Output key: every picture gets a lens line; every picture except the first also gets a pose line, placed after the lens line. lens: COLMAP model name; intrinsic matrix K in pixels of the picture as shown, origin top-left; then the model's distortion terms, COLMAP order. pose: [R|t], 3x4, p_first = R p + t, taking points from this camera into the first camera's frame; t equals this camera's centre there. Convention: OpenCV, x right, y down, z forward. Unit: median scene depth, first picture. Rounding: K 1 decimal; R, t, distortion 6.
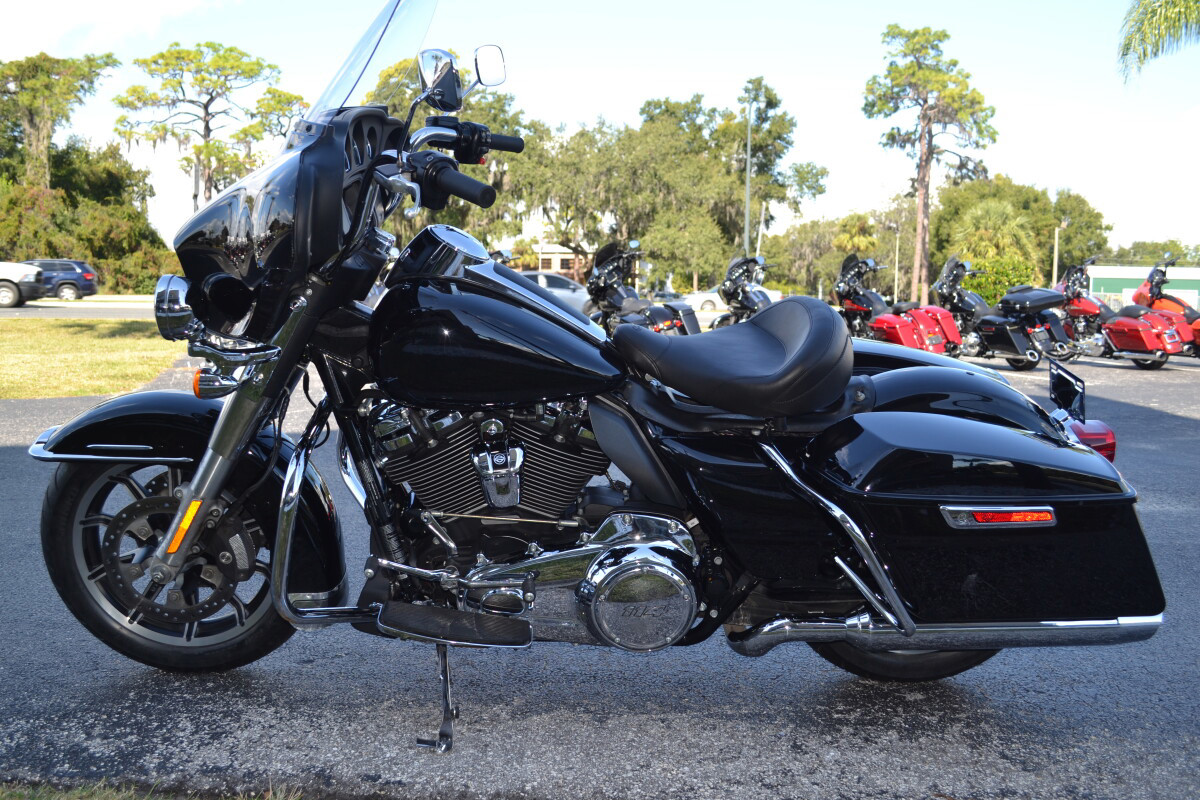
lens RADIAL K [[1149.7, 0, 592.6], [0, 1149.7, 398.1], [0, 0, 1]] dist [-0.064203, 0.000000]
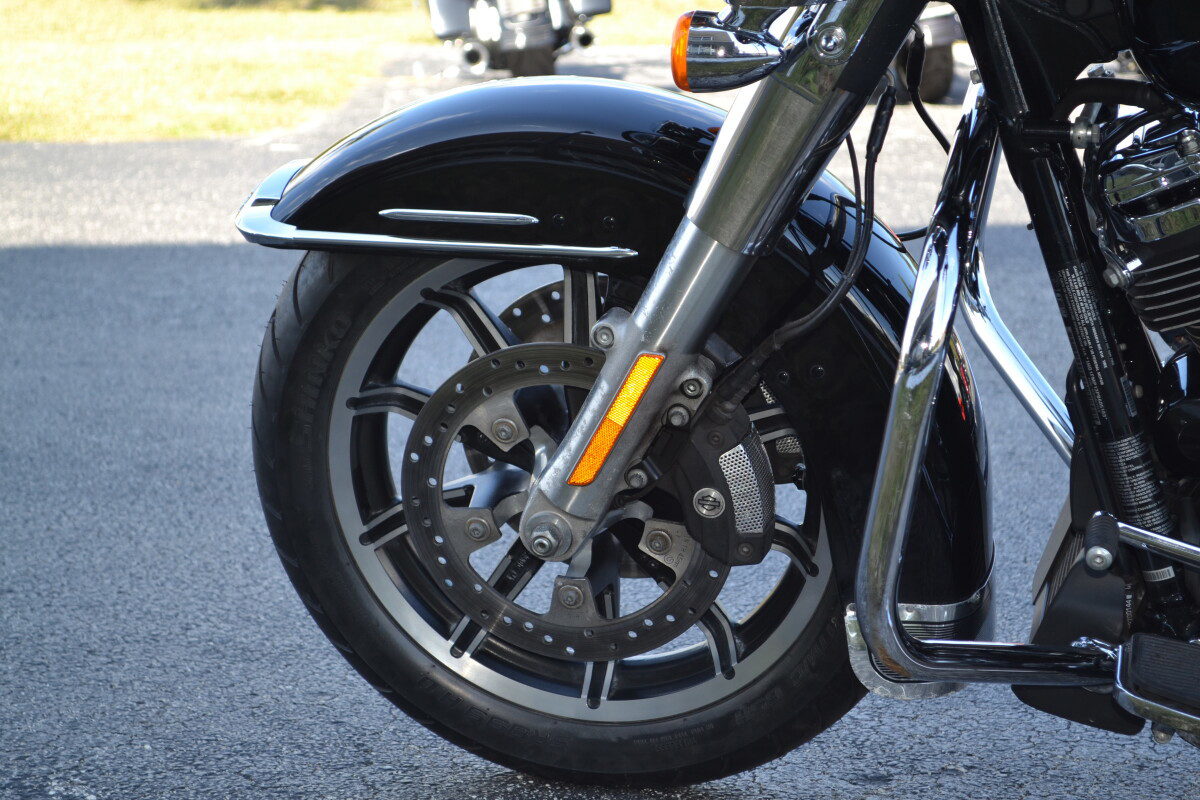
lens RADIAL K [[2796.1, 0, 603.1], [0, 2796.1, 408.5], [0, 0, 1]] dist [0.060945, 0.000000]
pose [[0.967060, 0.041525, -0.251140, -0.020244], [-0.020656, 0.996152, 0.085173, 0.004451], [0.253710, -0.077180, 0.964196, 0.010092]]
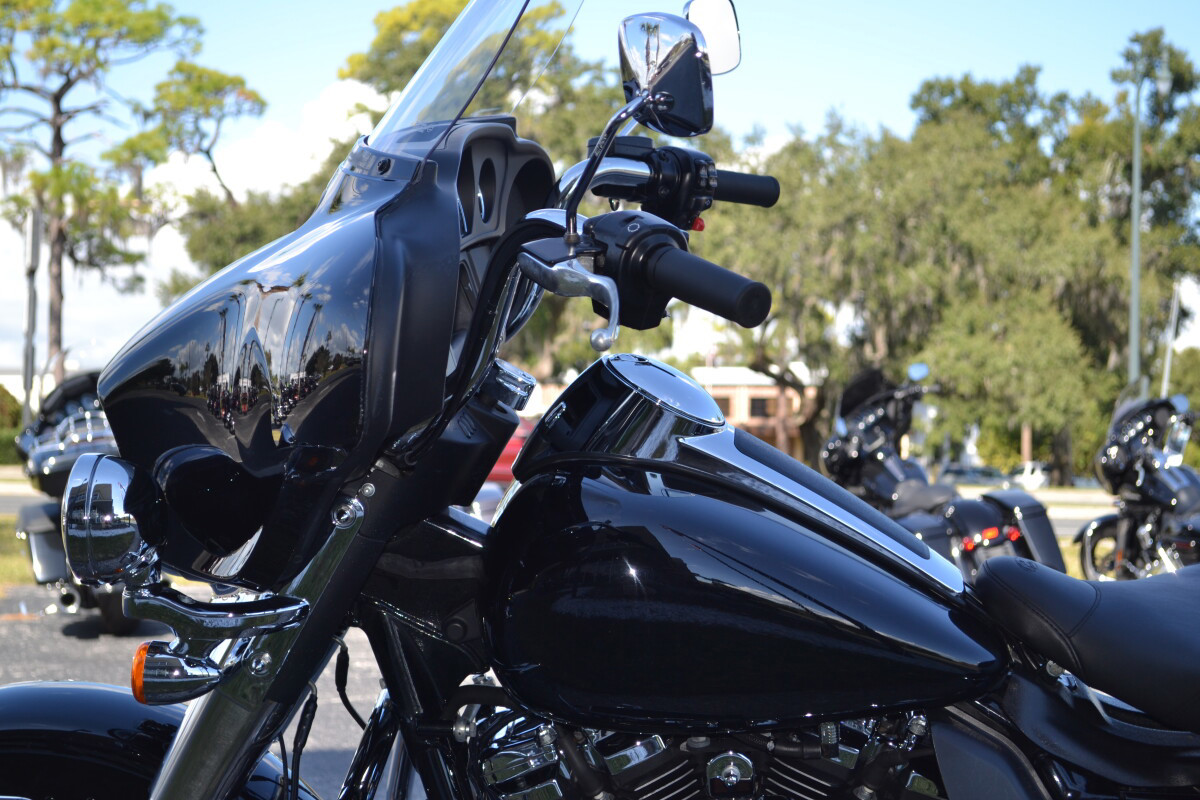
lens RADIAL K [[2331.2, 0, 591.9], [0, 2331.2, 397.7], [0, 0, 1]] dist [0.034168, 0.000000]
pose [[0.995617, 0.000718, -0.093524, -0.009076], [-0.011918, 0.992793, -0.119244, -0.002048], [0.092764, 0.119836, 0.988450, 0.000662]]
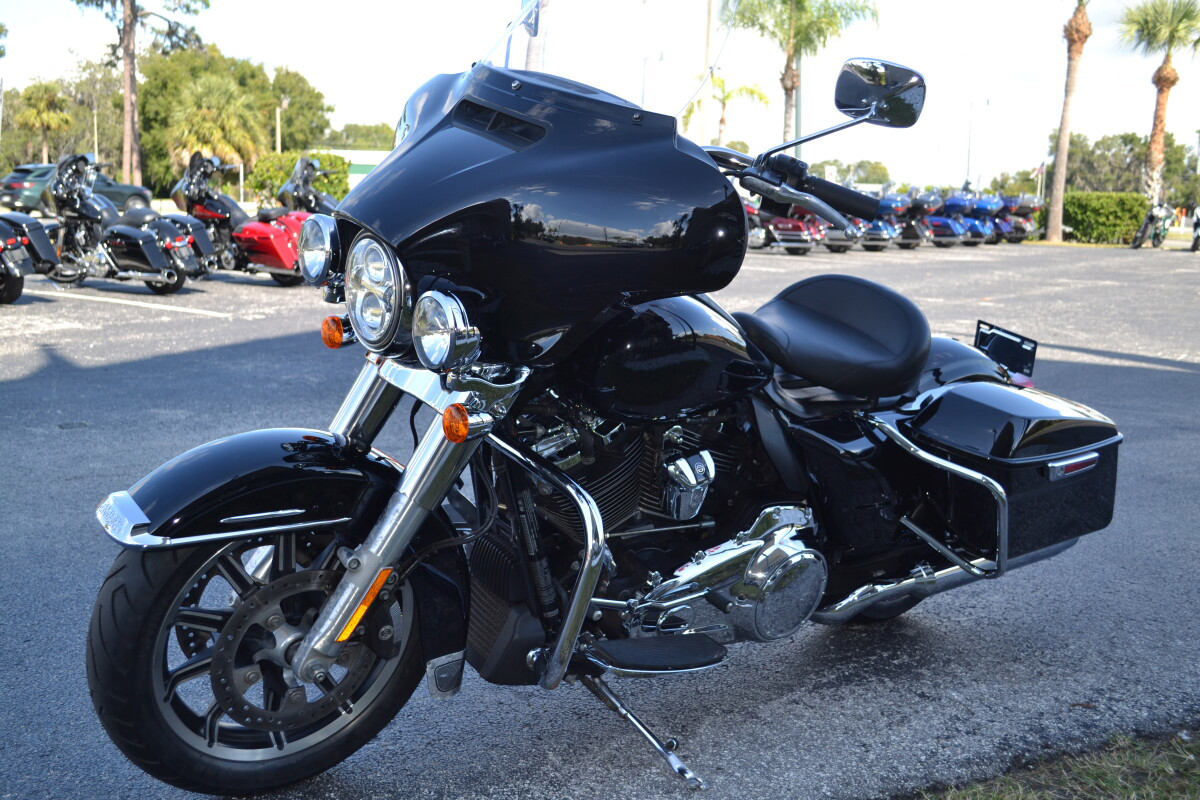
lens RADIAL K [[1308.2, 0, 592.0], [0, 1308.2, 402.5], [0, 0, 1]] dist [-0.041706, 0.000000]
pose [[0.804334, -0.094860, 0.586556, -0.127419], [0.048145, 0.994333, 0.094787, -0.017315], [-0.592223, -0.048000, 0.804343, 0.034191]]
